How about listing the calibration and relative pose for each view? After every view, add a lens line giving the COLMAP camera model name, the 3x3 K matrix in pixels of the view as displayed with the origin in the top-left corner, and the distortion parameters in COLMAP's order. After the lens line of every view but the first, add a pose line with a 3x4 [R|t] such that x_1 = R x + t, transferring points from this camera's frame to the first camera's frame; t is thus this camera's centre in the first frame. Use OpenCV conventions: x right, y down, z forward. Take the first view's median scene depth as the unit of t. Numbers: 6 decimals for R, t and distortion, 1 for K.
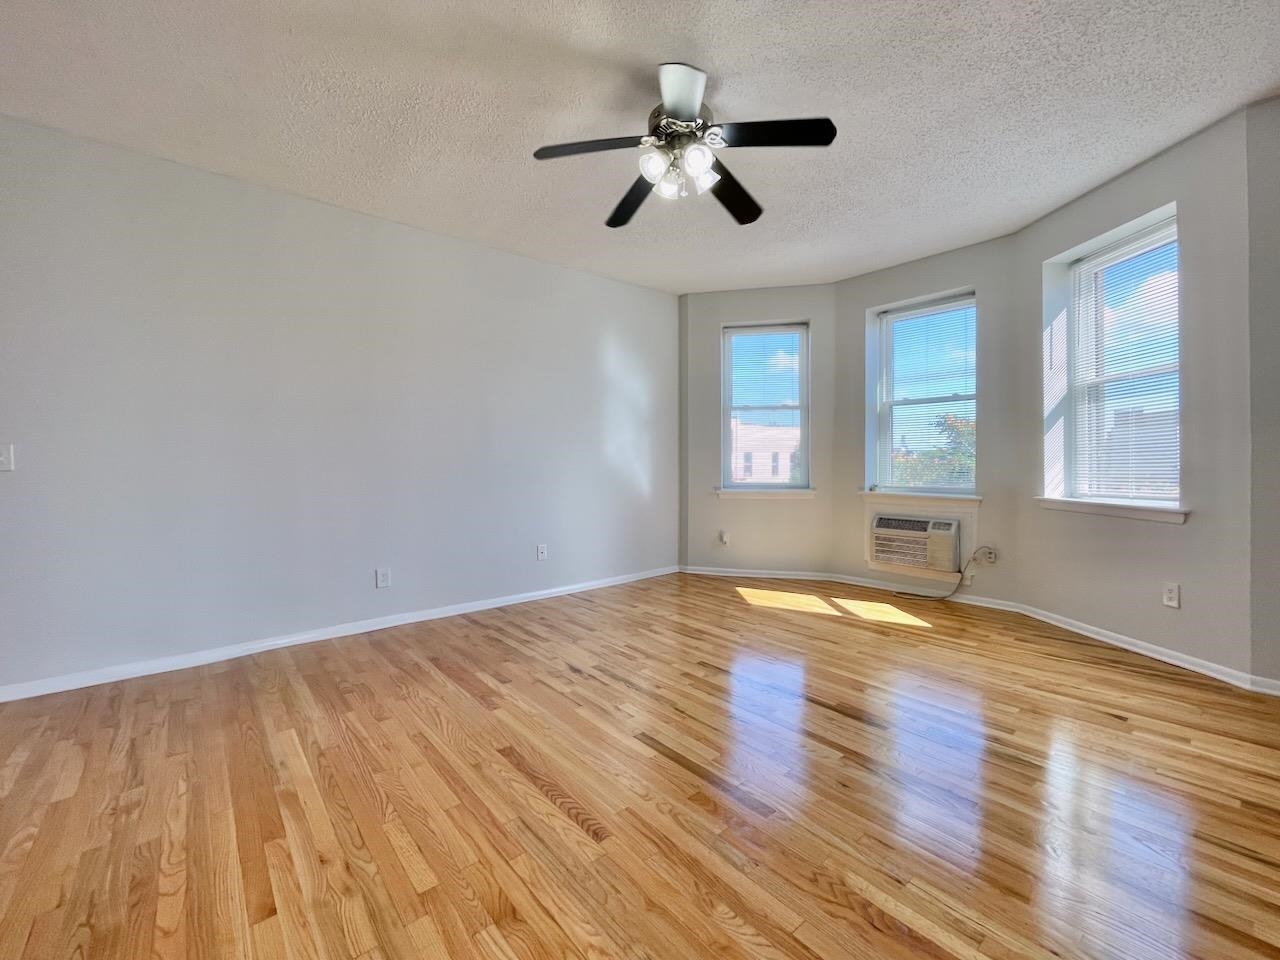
lens RADIAL K [[540.2, 0, 643.1], [0, 540.2, 458.1], [0, 0, 1]] dist [-0.001909, -0.000125]
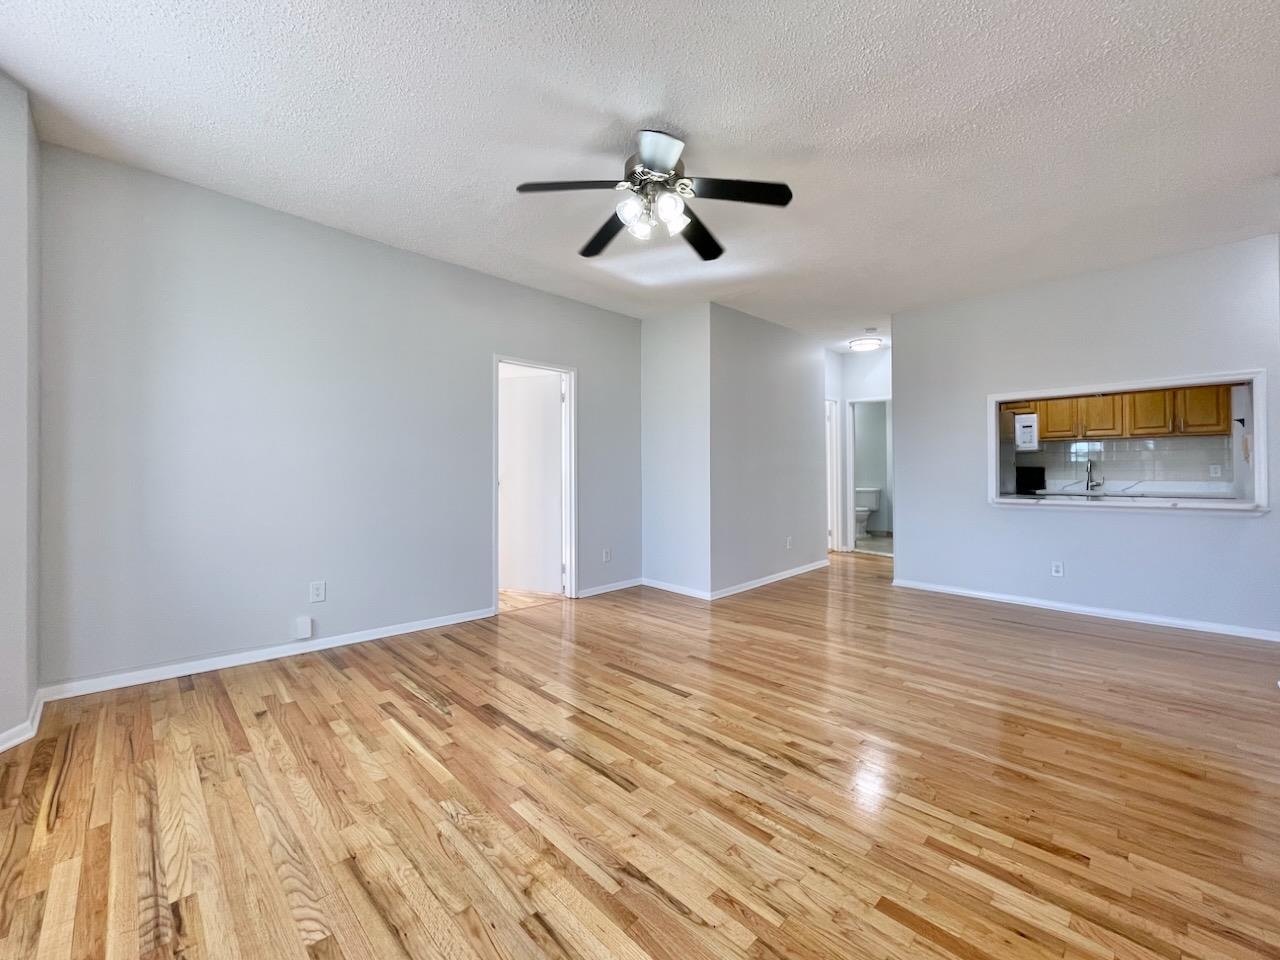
lens RADIAL K [[527.3, 0, 641.6], [0, 527.3, 467.1], [0, 0, 1]] dist [-0.000235, -0.000163]
pose [[-0.997485, 0.002510, -0.070834, 0.114045], [0.003461, 0.999906, -0.013301, -0.004927], [0.070794, -0.013513, -0.997399, 1.345150]]
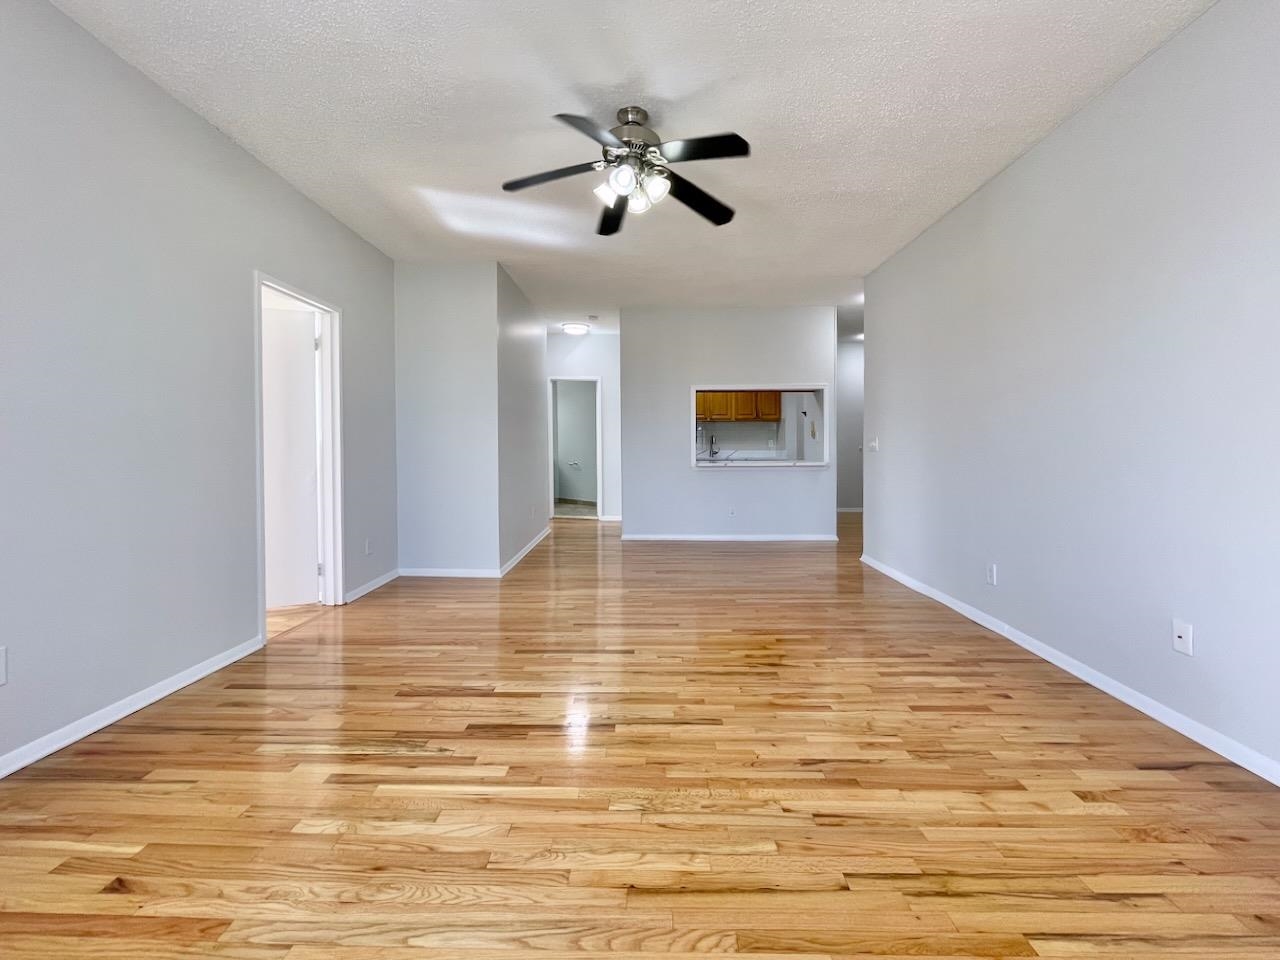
lens RADIAL K [[540.2, 0, 643.1], [0, 540.2, 458.1], [0, 0, 1]] dist [-0.001909, -0.000125]
pose [[-0.658218, 0.020315, -0.752553, 0.590162], [0.006409, 0.999751, 0.021382, 0.000874], [0.752800, 0.009251, -0.658185, 1.145321]]
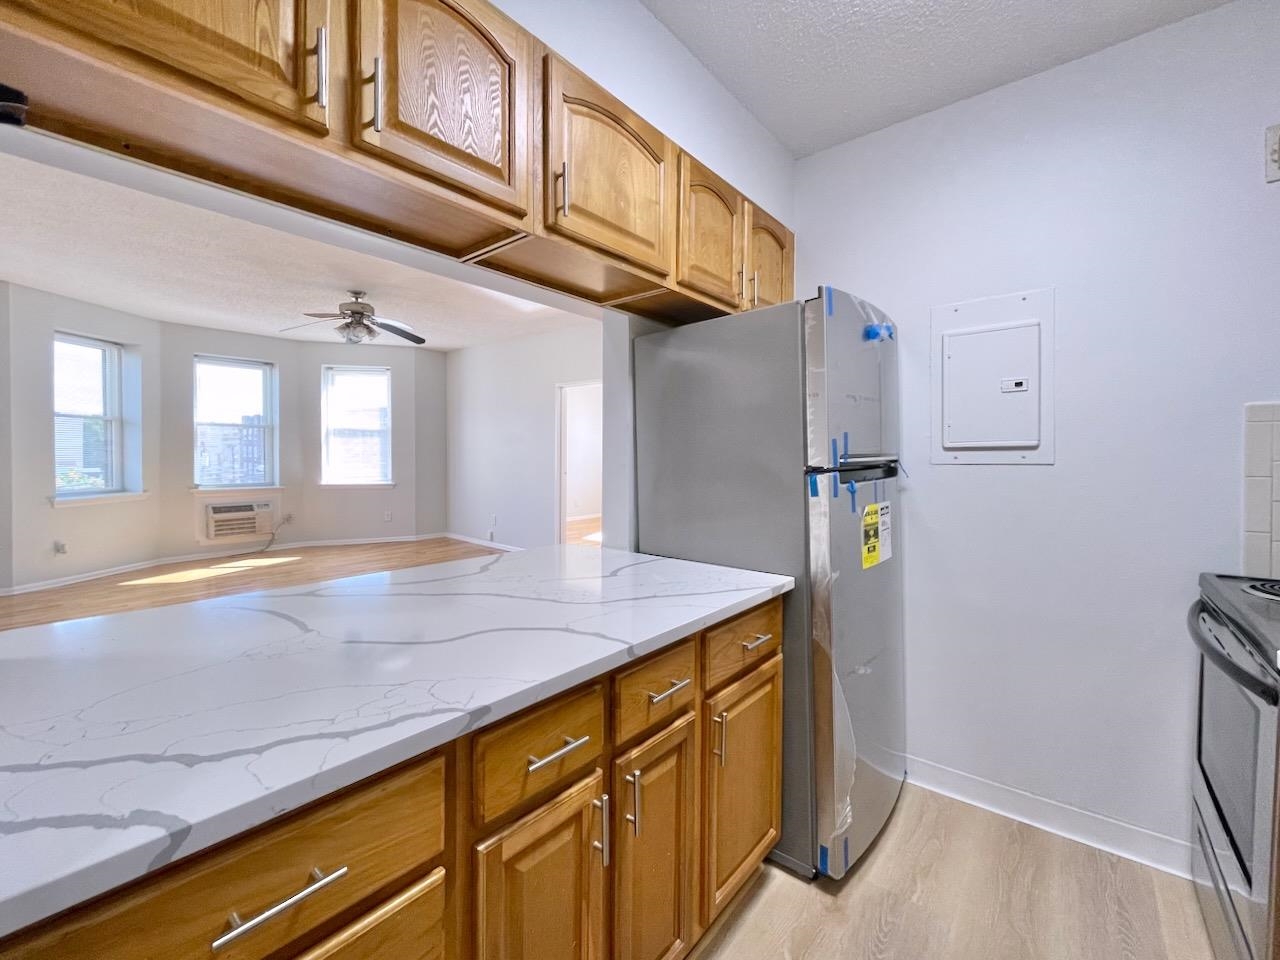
lens RADIAL K [[532.1, 0, 644.1], [0, 532.1, 465.9], [0, 0, 1]] dist [-0.002396, -0.000402]
pose [[-0.171560, -0.020267, 0.984965, -1.404692], [-0.008707, 0.999781, 0.019056, -0.041441], [-0.985135, -0.005307, -0.171699, 0.168522]]
